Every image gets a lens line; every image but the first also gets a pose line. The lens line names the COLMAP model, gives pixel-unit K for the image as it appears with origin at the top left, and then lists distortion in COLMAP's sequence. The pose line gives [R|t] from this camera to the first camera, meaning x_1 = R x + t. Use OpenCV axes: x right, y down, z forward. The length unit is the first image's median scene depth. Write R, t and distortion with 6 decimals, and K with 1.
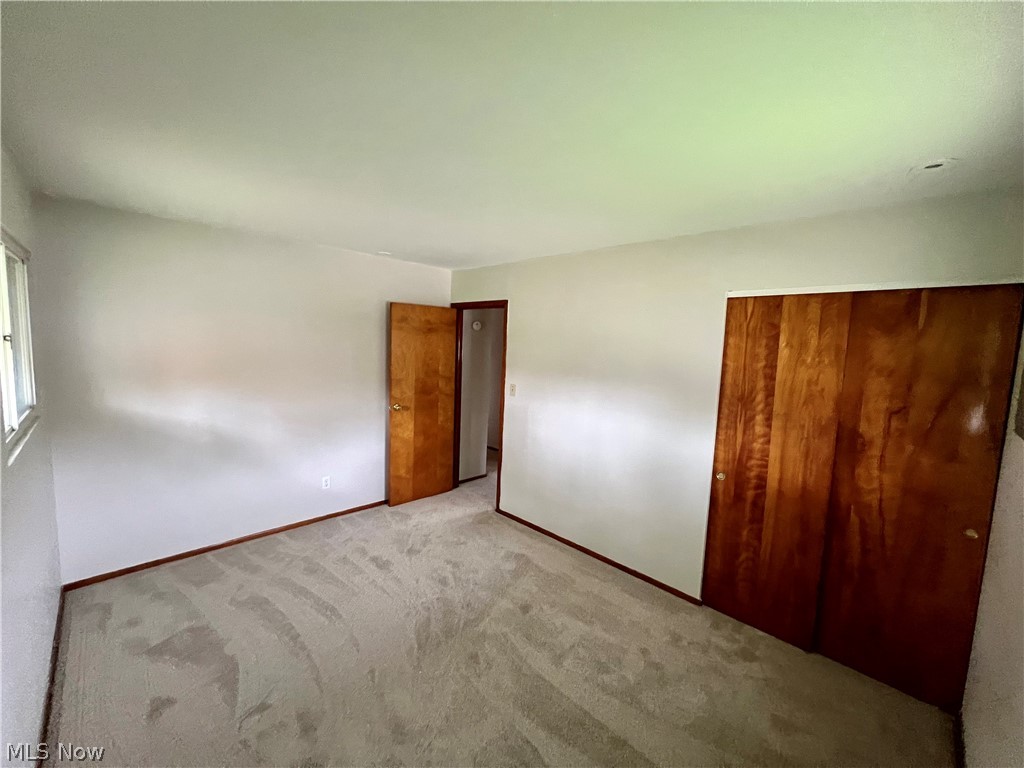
lens RADIAL K [[410.7, 0, 513.0], [0, 410.7, 383.1], [0, 0, 1]] dist [-0.004620, 0.000257]
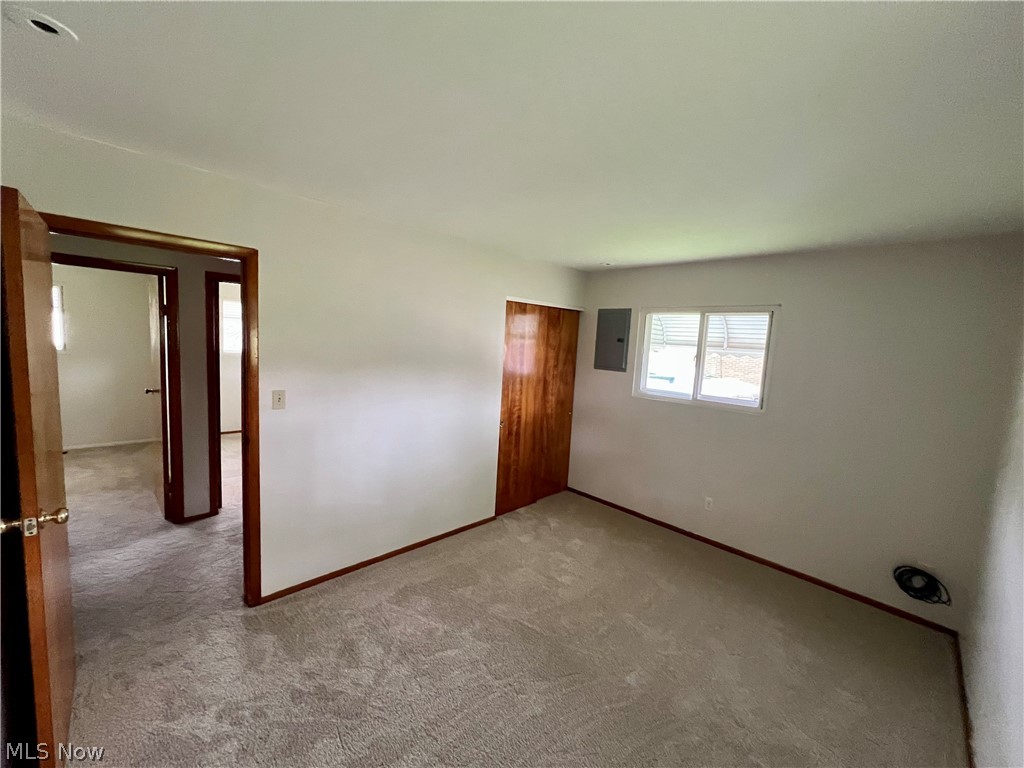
lens RADIAL K [[409.9, 0, 520.2], [0, 409.9, 383.6], [0, 0, 1]] dist [-0.002556, 0.000602]
pose [[-0.005911, -0.144690, 0.989459, -0.938931], [0.039293, 0.988679, 0.144810, -0.125782], [-0.999210, 0.039735, -0.000158, 0.970045]]
